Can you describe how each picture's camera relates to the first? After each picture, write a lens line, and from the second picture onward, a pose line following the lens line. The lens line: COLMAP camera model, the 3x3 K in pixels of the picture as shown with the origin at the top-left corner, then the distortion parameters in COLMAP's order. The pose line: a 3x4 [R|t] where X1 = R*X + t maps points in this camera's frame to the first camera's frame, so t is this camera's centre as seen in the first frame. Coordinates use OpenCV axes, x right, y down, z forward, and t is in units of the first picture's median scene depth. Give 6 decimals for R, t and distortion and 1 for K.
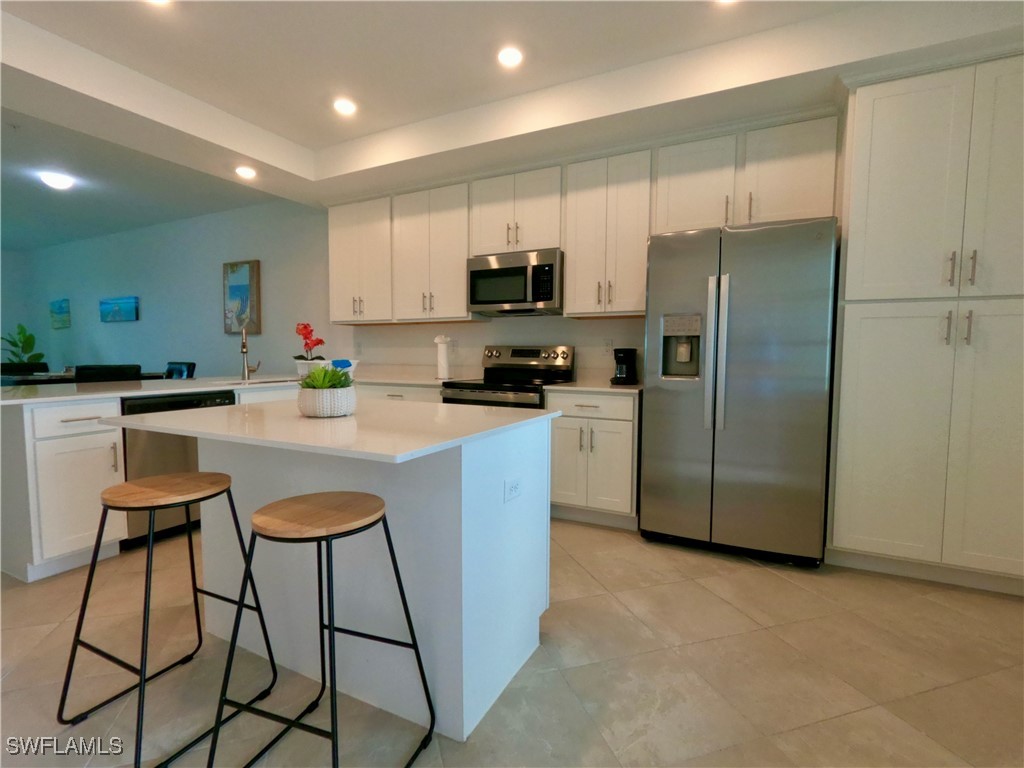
lens RADIAL K [[485.7, 0, 508.0], [0, 485.7, 385.6], [0, 0, 1]] dist [0.009127, -0.000146]
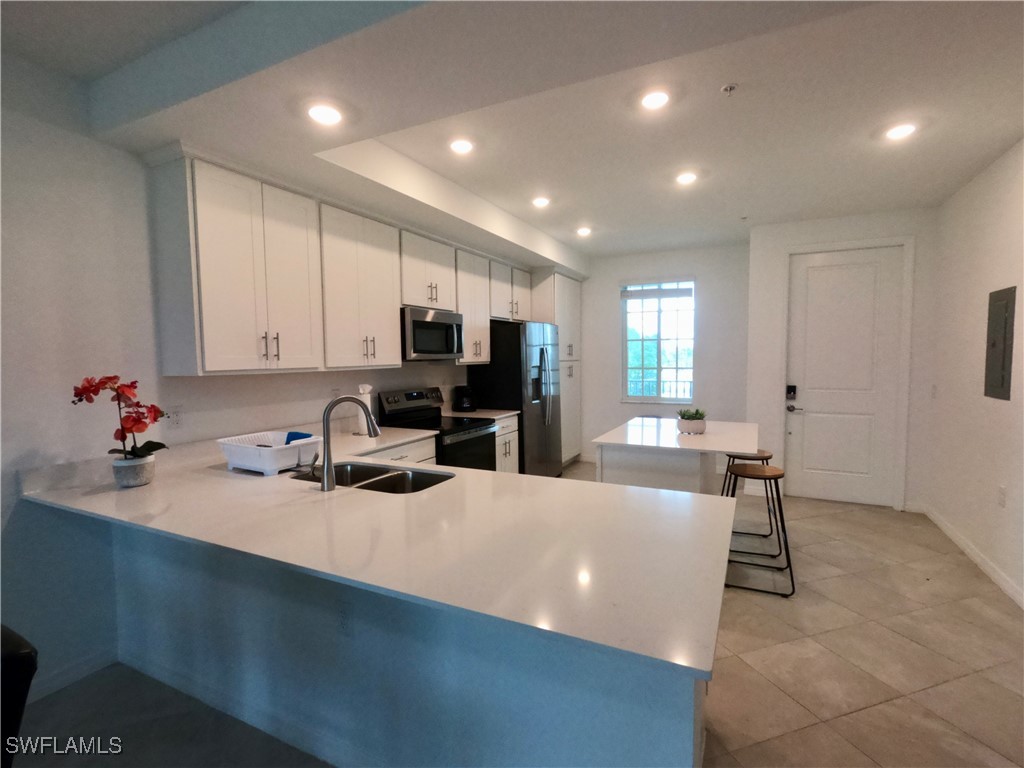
lens RADIAL K [[485.7, 0, 508.0], [0, 485.7, 385.6], [0, 0, 1]] dist [0.009127, -0.000146]
pose [[0.020384, -0.061010, 0.997929, -1.084794], [0.084976, 0.994630, 0.059073, -0.142317], [-0.996174, 0.083596, 0.025459, 0.785475]]
